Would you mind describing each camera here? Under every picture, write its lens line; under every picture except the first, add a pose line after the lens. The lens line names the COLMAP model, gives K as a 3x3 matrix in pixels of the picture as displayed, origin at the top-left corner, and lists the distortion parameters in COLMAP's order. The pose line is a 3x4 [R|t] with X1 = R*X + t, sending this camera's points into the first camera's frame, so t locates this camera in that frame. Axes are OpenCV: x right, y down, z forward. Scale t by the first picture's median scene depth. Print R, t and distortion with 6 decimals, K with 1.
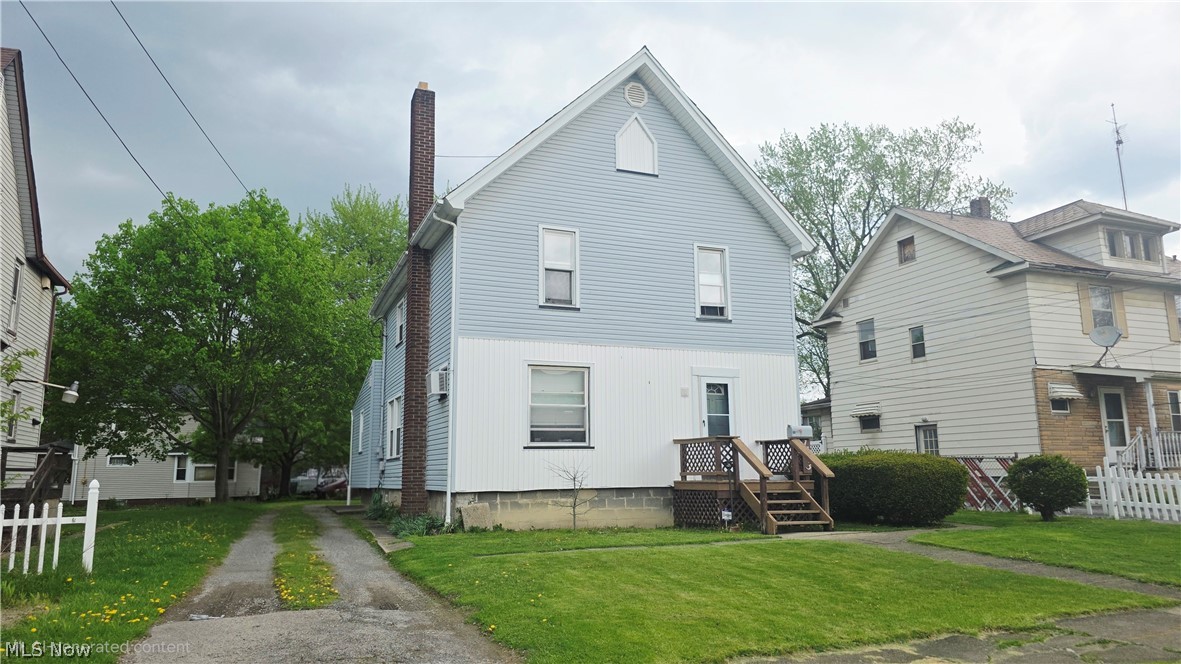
lens RADIAL K [[817.5, 0, 588.7], [0, 817.5, 346.6], [0, 0, 1]] dist [0.037926, -0.003467]
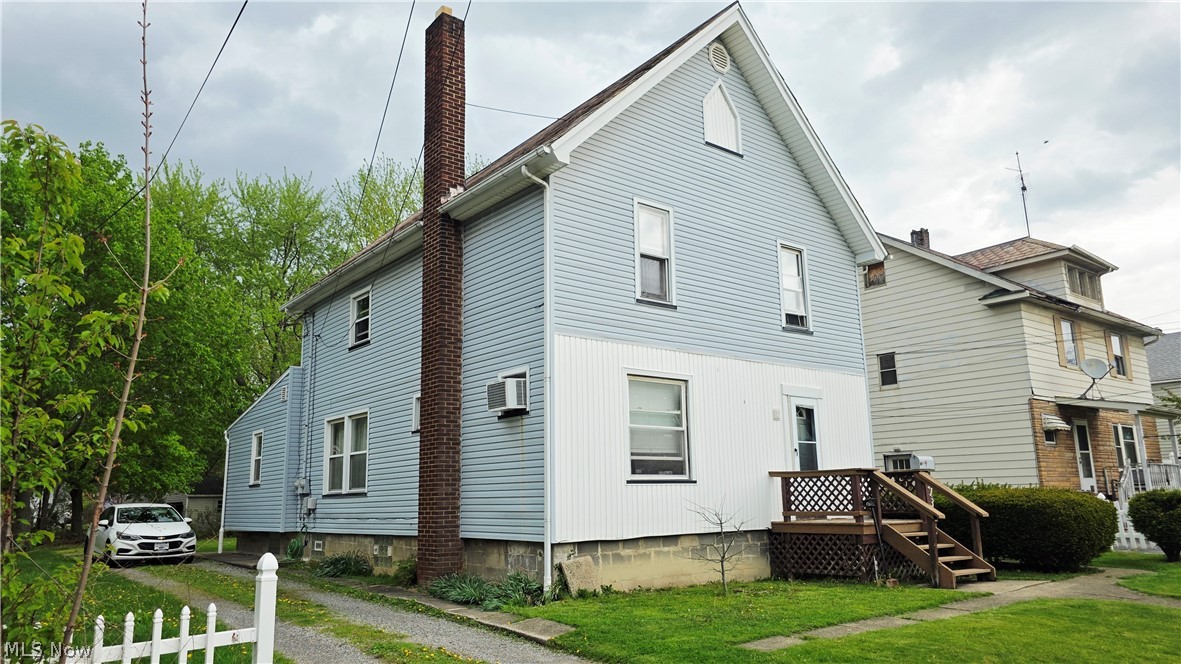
lens RADIAL K [[817.5, 0, 588.7], [0, 817.5, 346.6], [0, 0, 1]] dist [0.037926, -0.003467]
pose [[0.959600, 0.043900, 0.277923, -0.302911], [-0.034797, 0.998687, -0.037606, 0.024741], [-0.279209, 0.026416, 0.959867, 0.247321]]
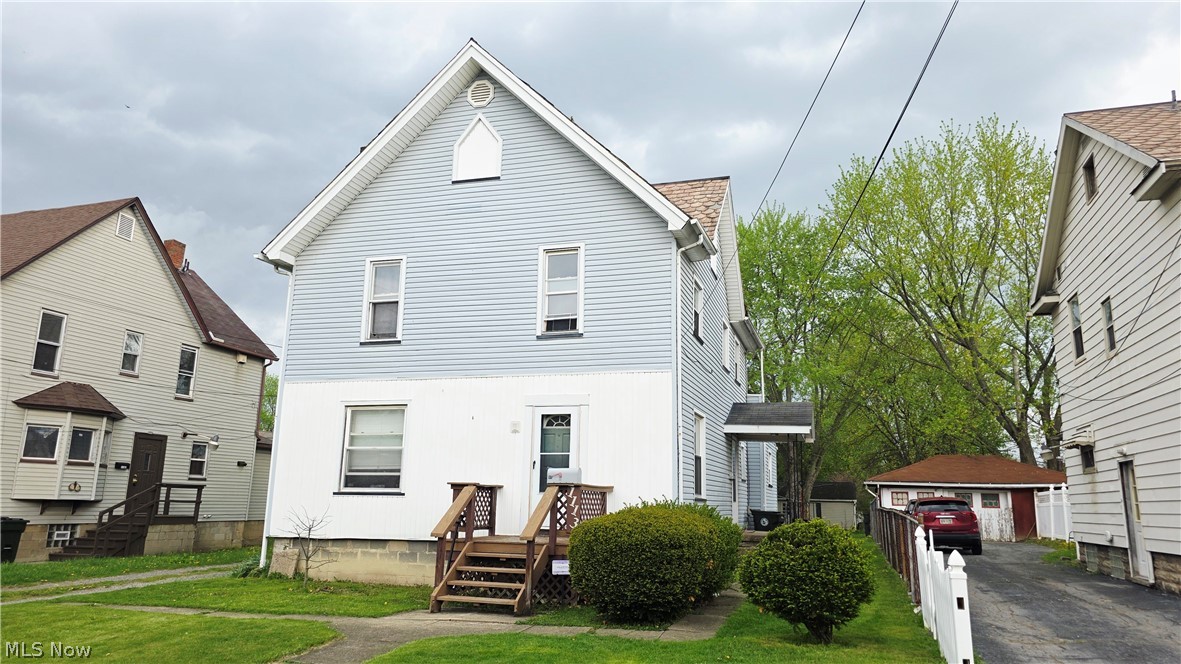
lens RADIAL K [[810.9, 0, 590.5], [0, 810.9, 332.0], [0, 0, 1]] dist [0.007468, -0.001488]
pose [[0.777043, -0.106753, -0.620329, 0.697731], [0.075920, 0.994214, -0.075995, 0.028086], [0.624853, 0.011956, 0.780651, 0.403884]]
